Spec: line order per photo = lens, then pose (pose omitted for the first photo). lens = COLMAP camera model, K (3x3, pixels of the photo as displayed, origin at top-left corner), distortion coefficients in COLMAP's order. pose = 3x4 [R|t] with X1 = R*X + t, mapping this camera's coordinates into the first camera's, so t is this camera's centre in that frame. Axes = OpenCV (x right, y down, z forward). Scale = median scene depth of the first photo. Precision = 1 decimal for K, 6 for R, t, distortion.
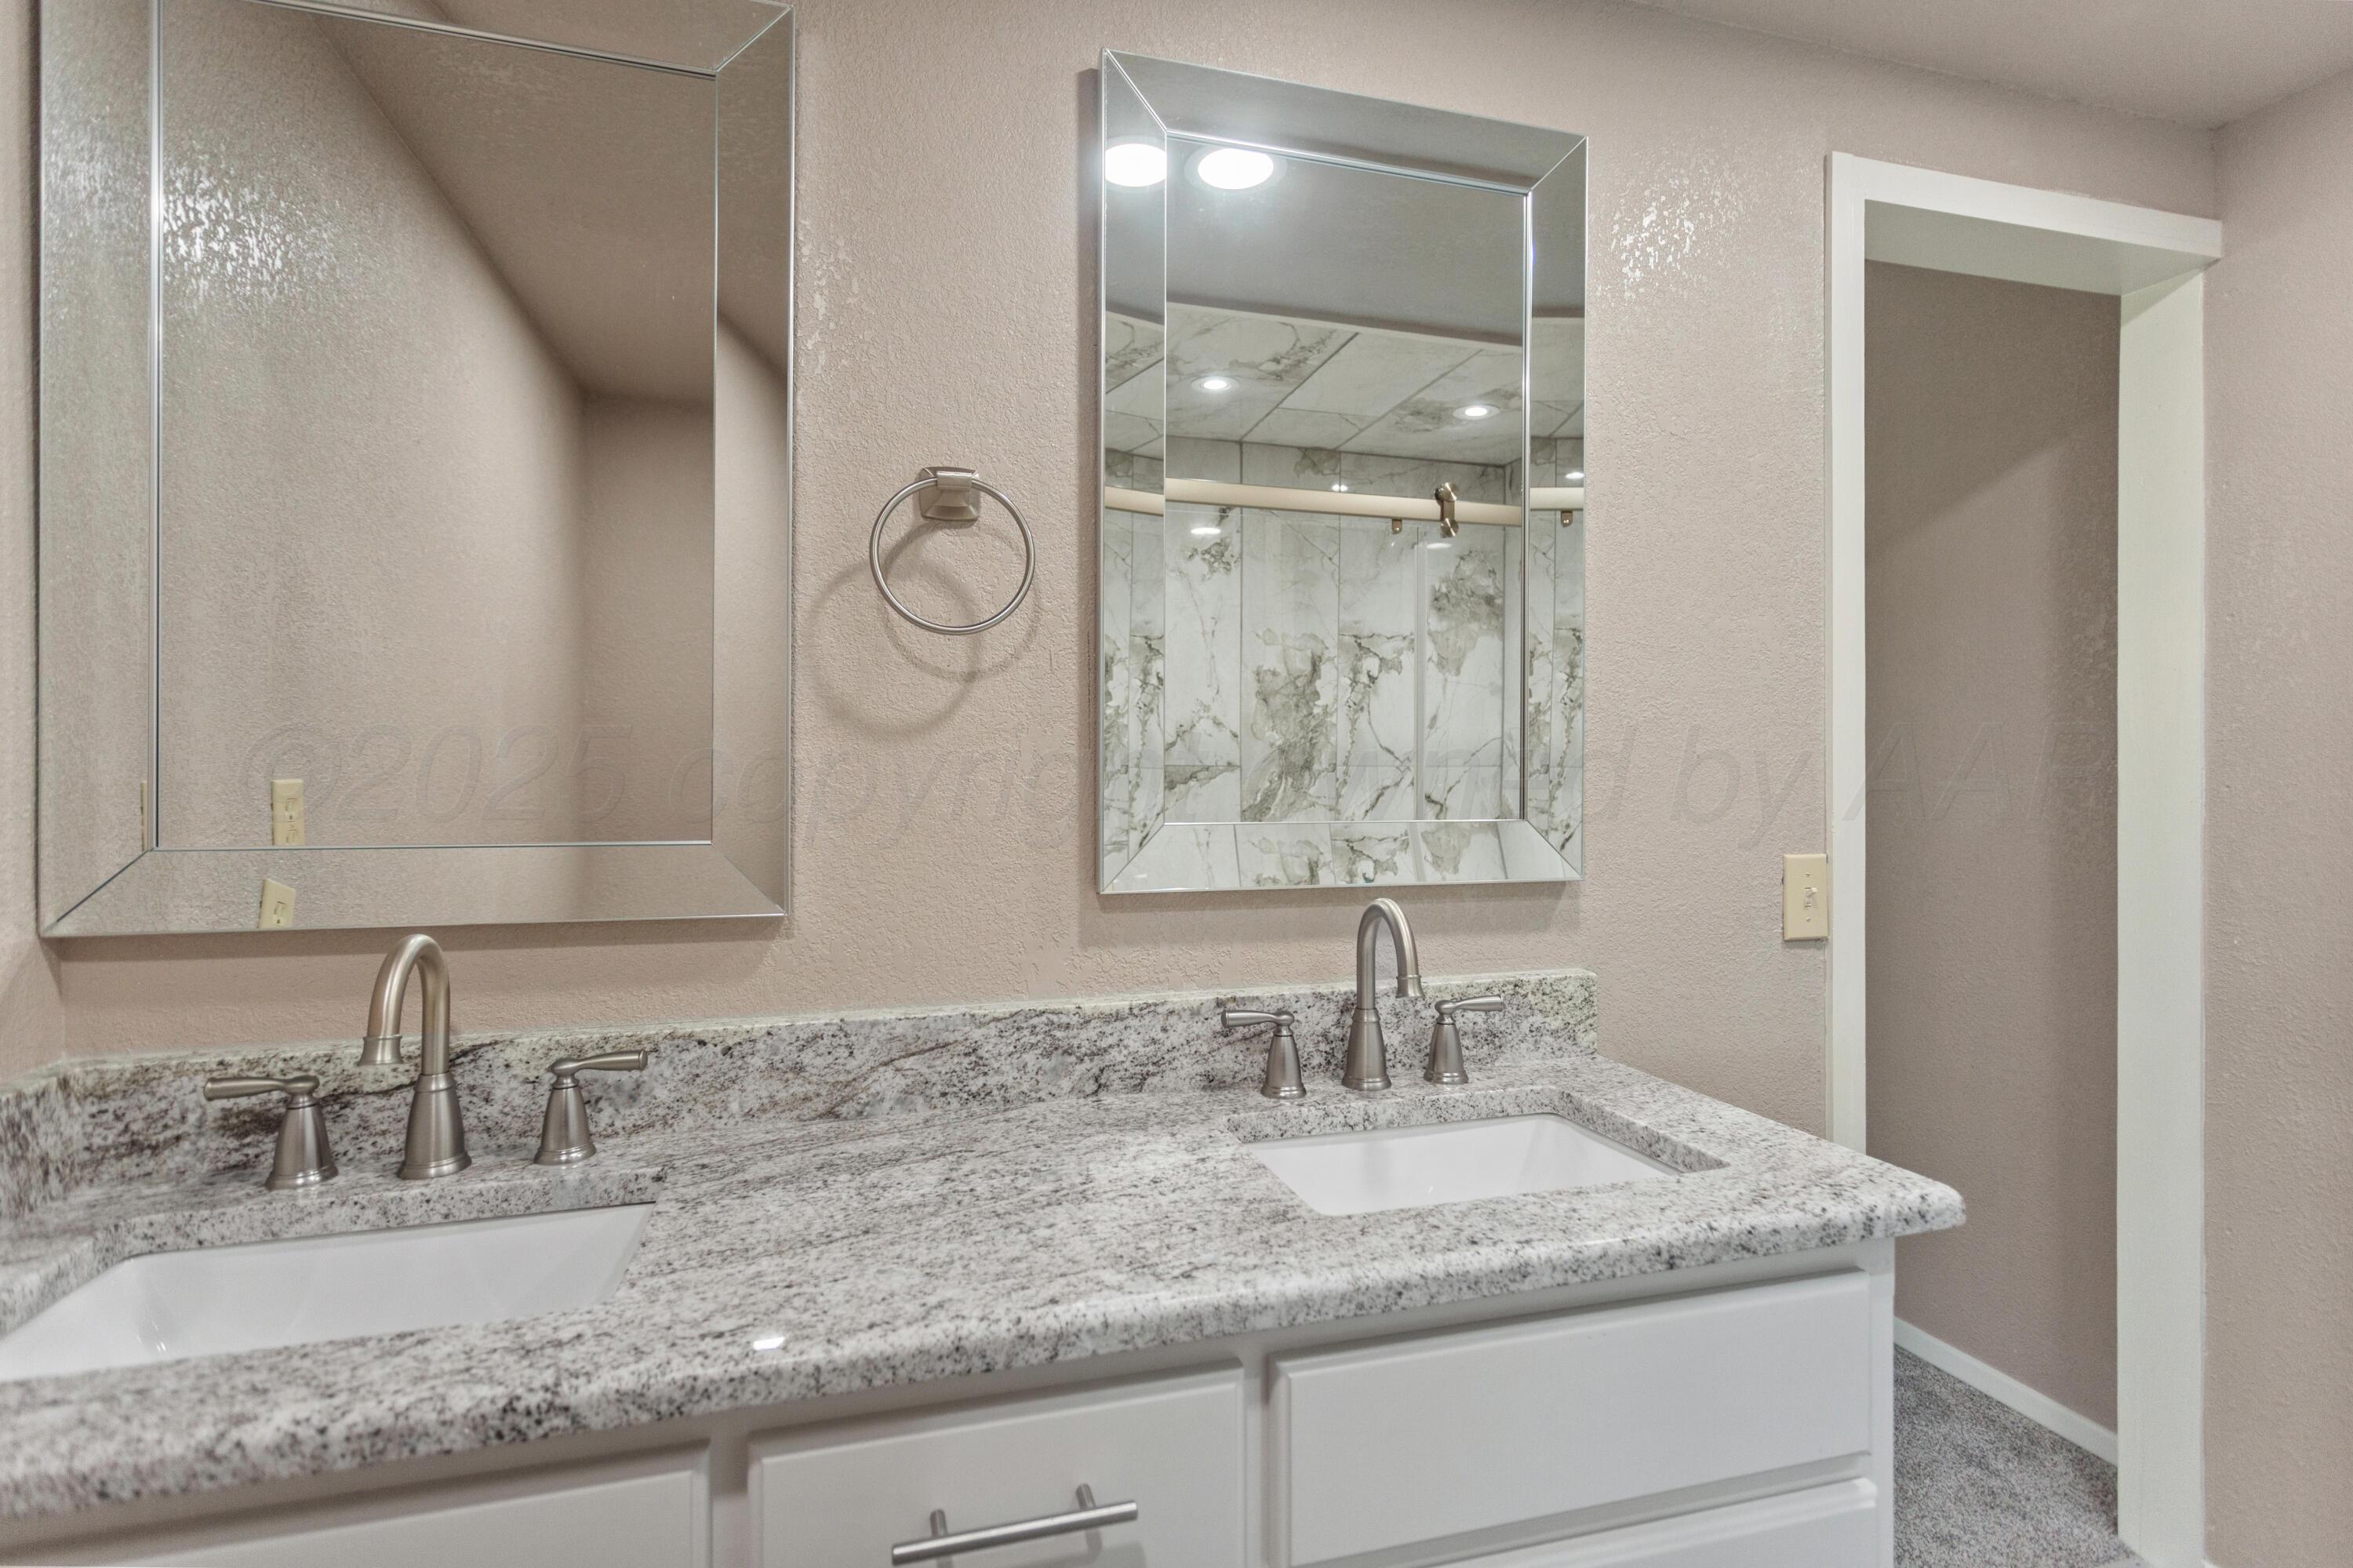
lens RADIAL K [[1114.6, 0, 1174.0], [0, 1114.6, 755.0], [0, 0, 1]] dist [0.002587, -0.000355]
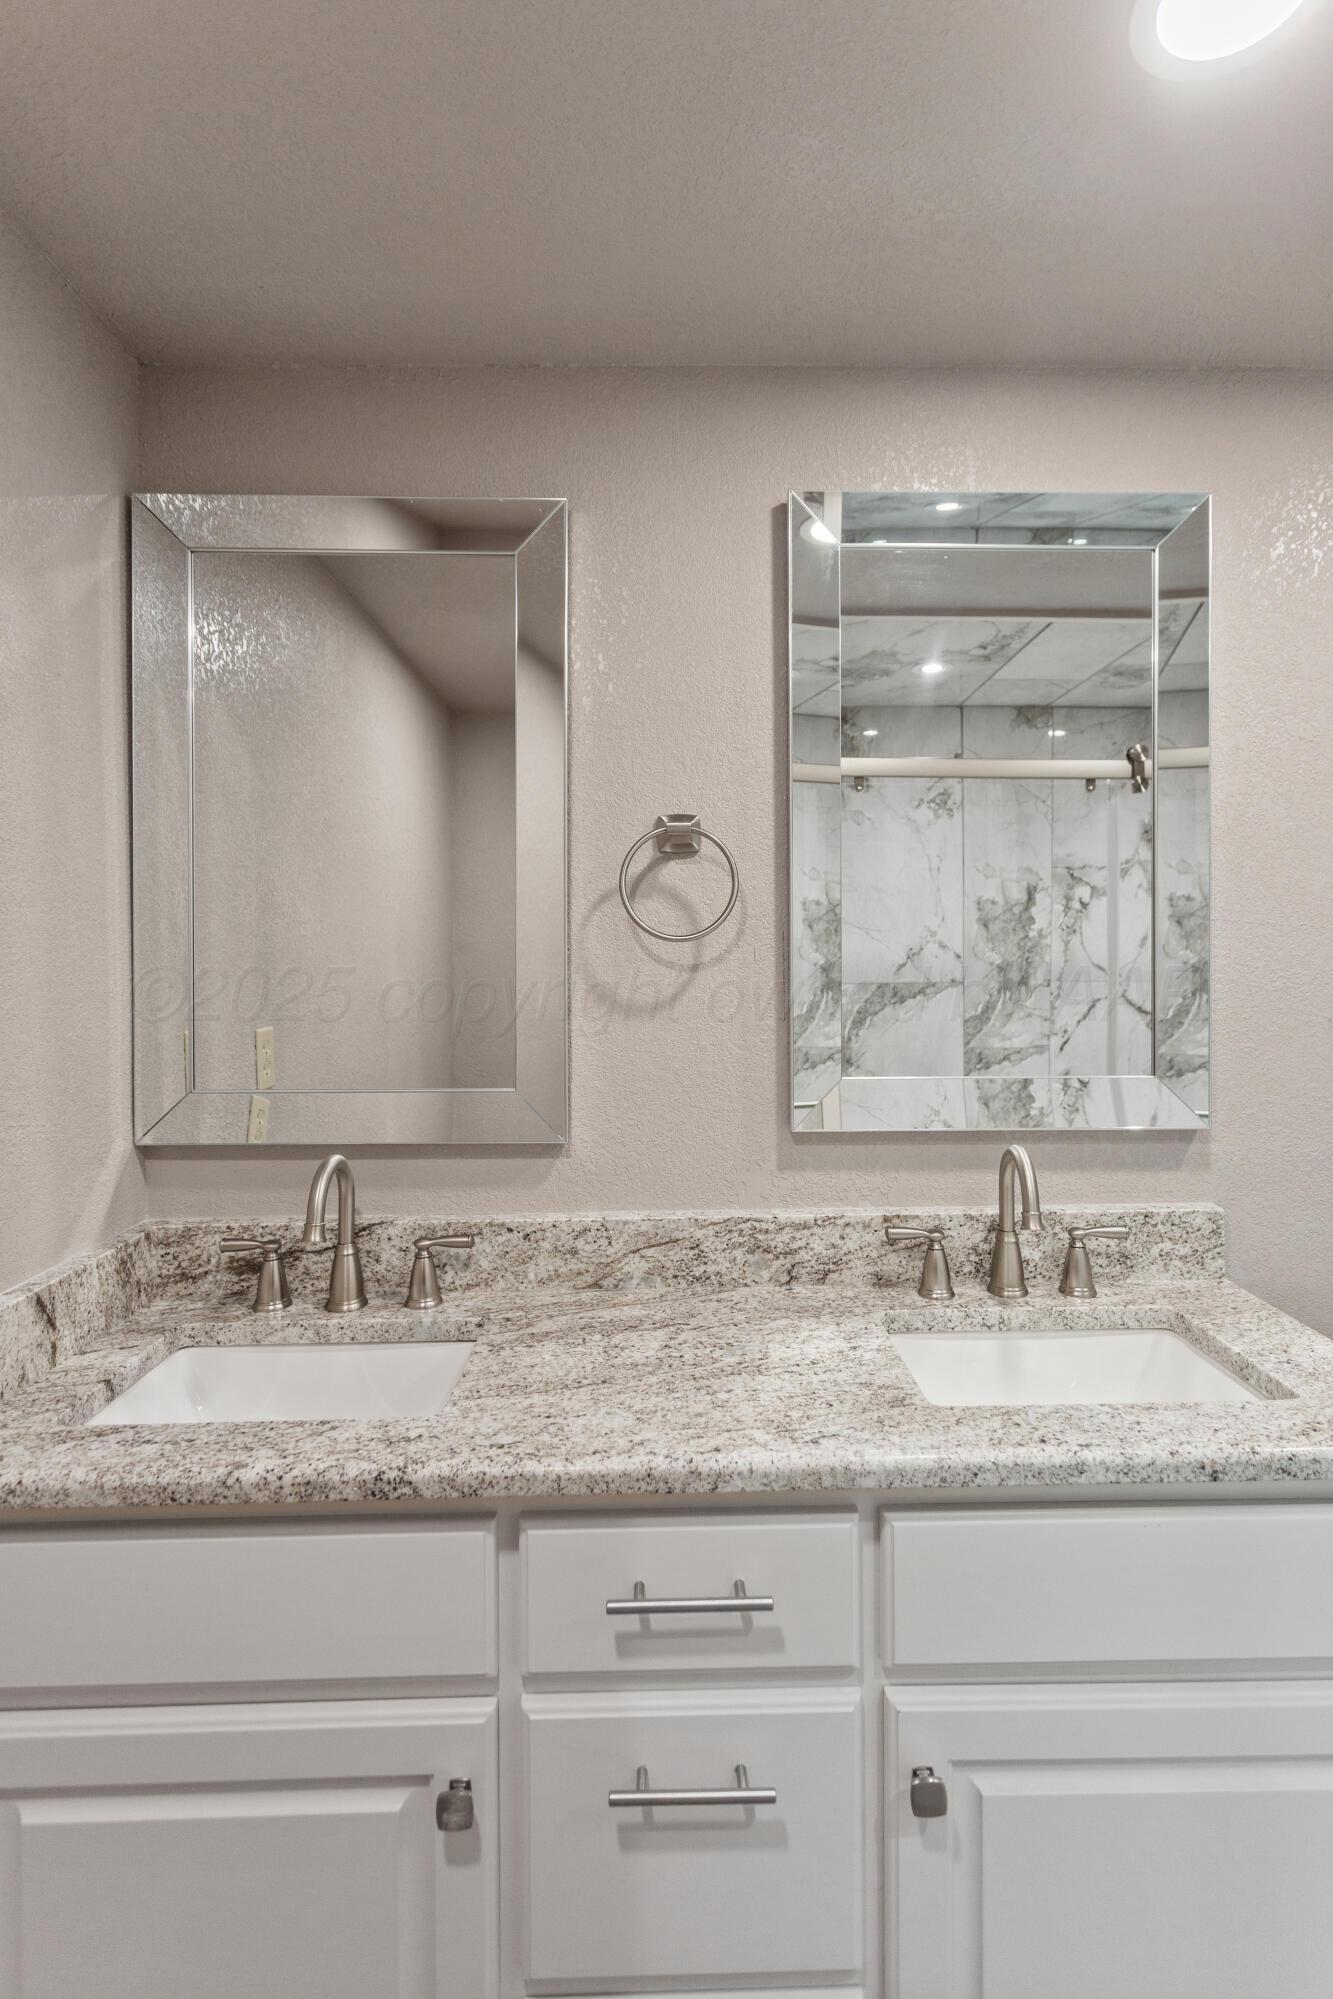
lens RADIAL K [[942.9, 0, 690.6], [0, 942.9, 949.6], [0, 0, 1]] dist [0.000532, 0.001552]
pose [[0.968848, -0.006858, -0.247561, 0.106938], [0.006983, 0.999976, -0.000376, -0.101950], [0.247557, -0.001364, 0.968872, -0.123436]]
